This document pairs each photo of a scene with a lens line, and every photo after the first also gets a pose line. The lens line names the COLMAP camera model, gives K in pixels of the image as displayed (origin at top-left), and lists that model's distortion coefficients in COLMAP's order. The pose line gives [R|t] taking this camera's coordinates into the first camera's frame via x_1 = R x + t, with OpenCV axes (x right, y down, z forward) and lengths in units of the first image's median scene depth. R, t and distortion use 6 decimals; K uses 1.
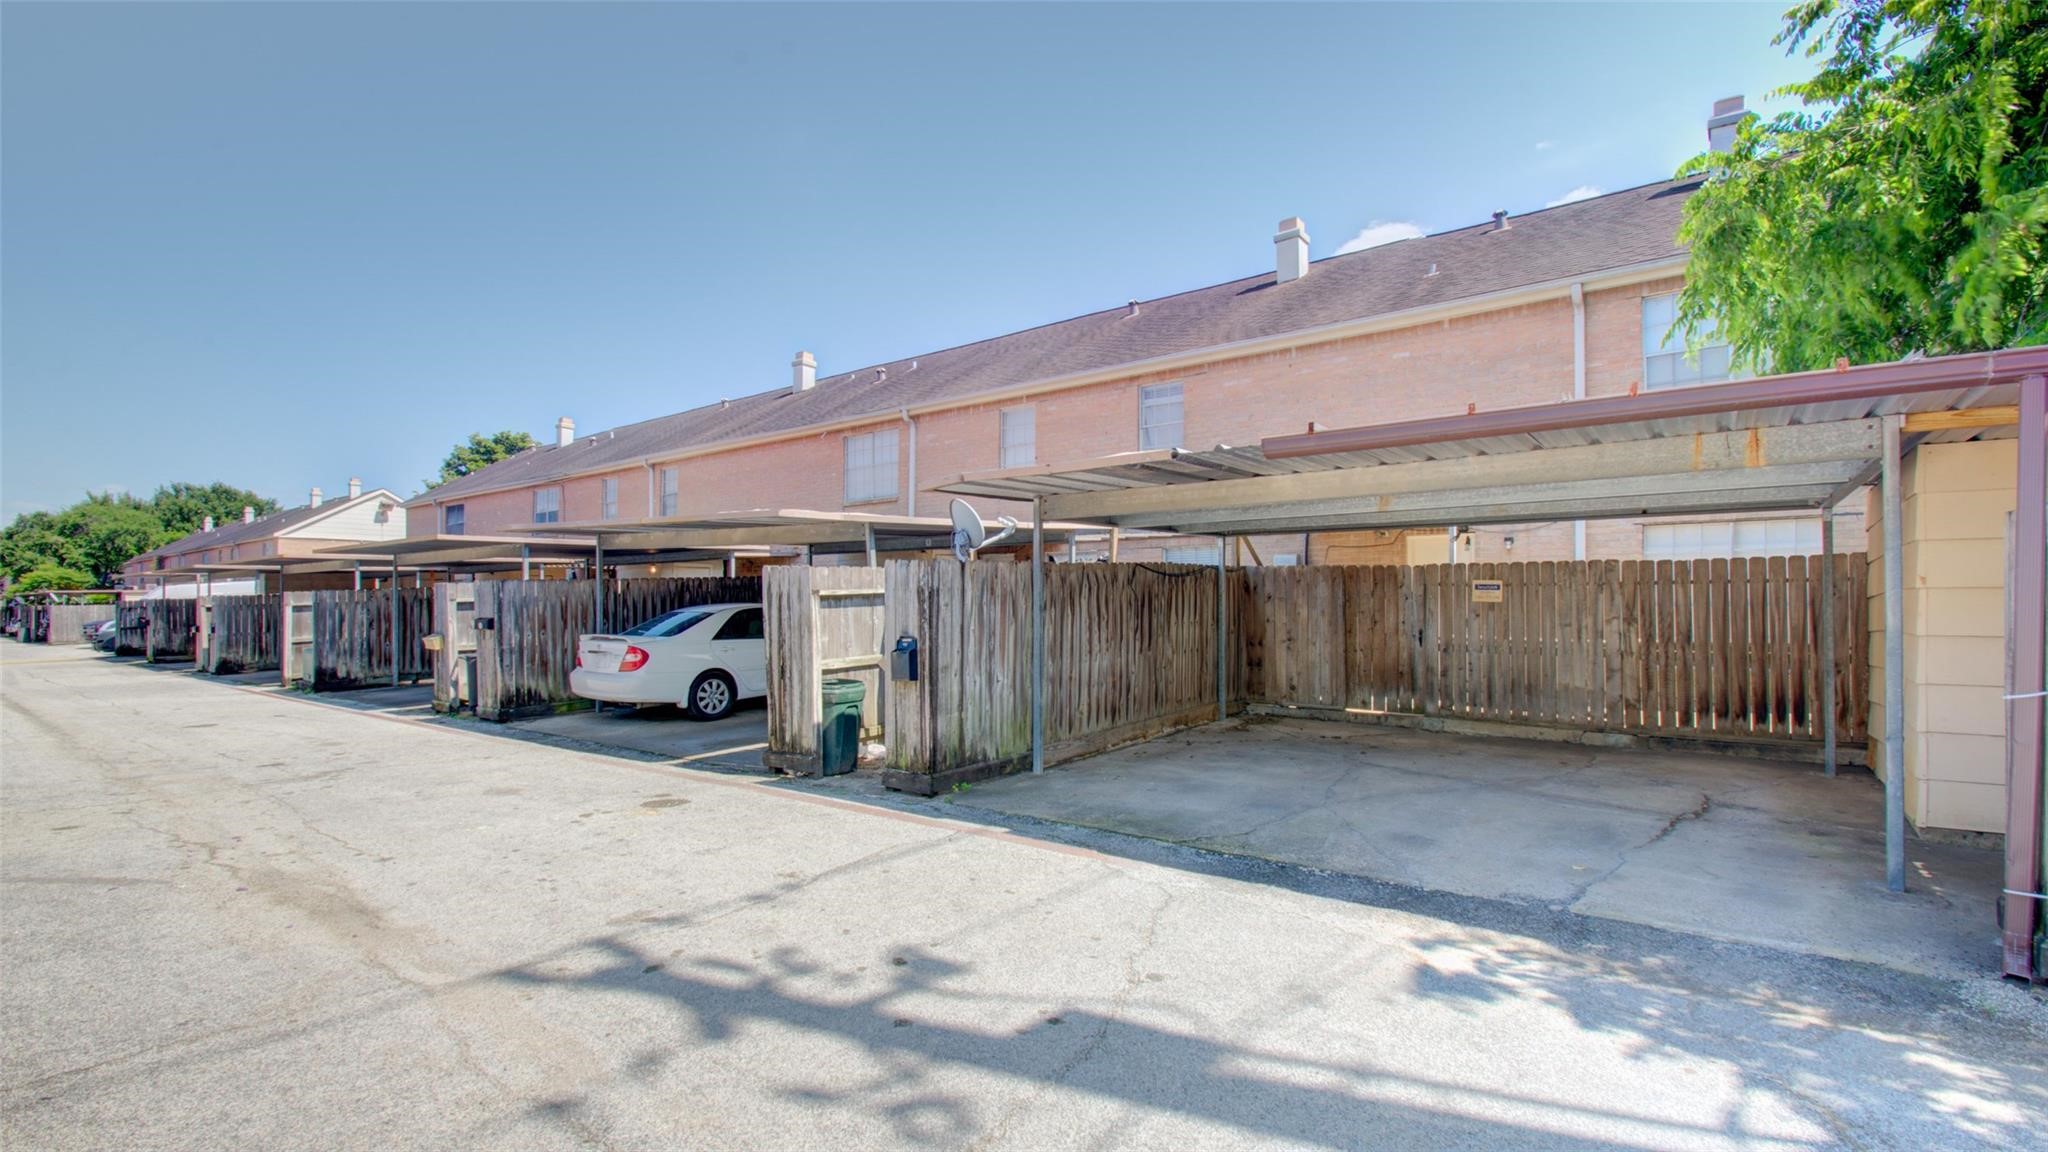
lens RADIAL K [[887.3, 0, 1025.0], [0, 887.3, 589.5], [0, 0, 1]] dist [-0.000710, -0.004593]
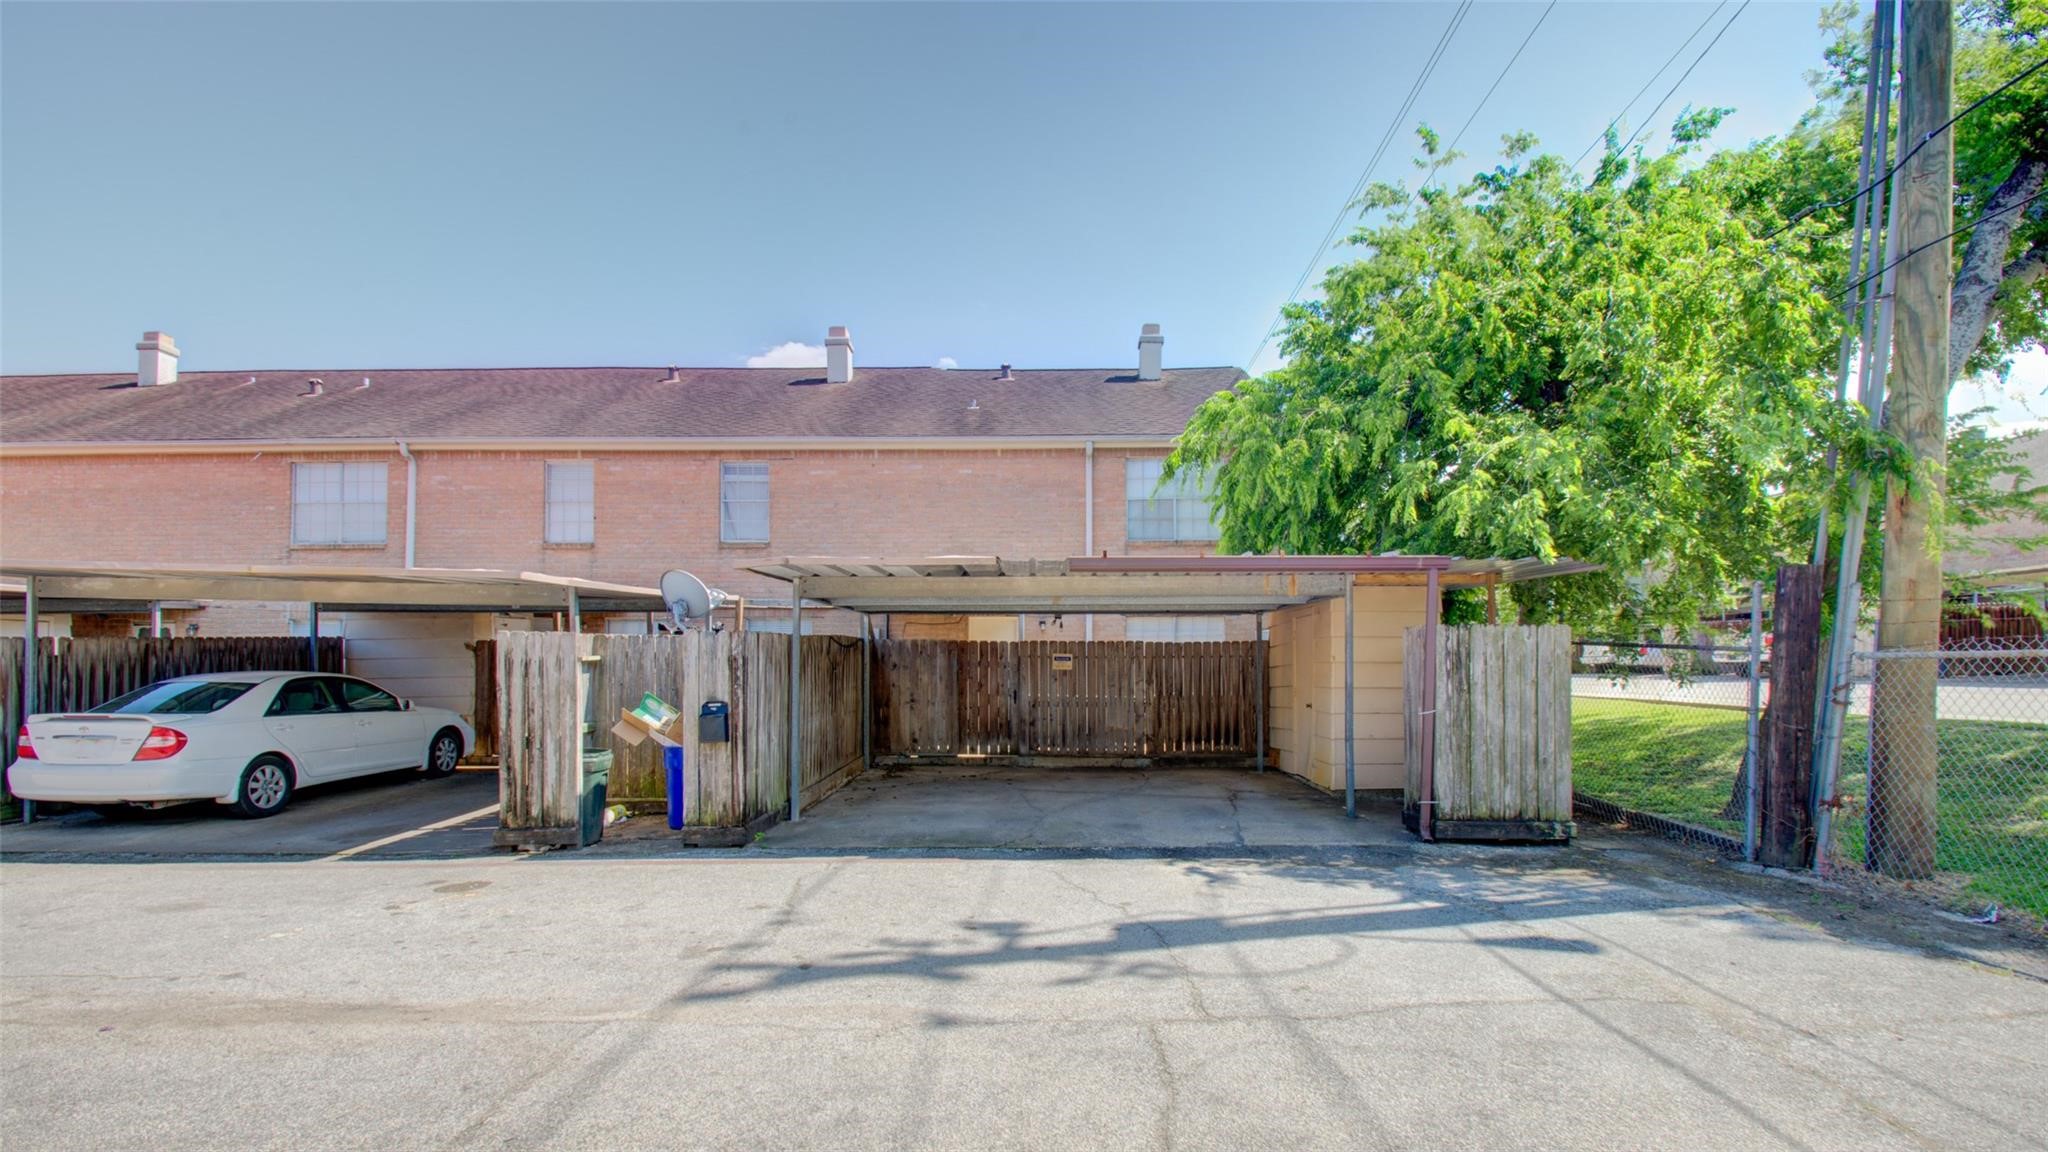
lens RADIAL K [[887.3, 0, 1010.1], [0, 887.3, 661.1], [0, 0, 1]] dist [-0.000710, -0.004593]
pose [[0.804700, 0.006131, 0.593650, -0.376033], [-0.008556, 0.999963, 0.001271, -0.000242], [-0.593620, -0.006102, 0.804722, -0.060703]]
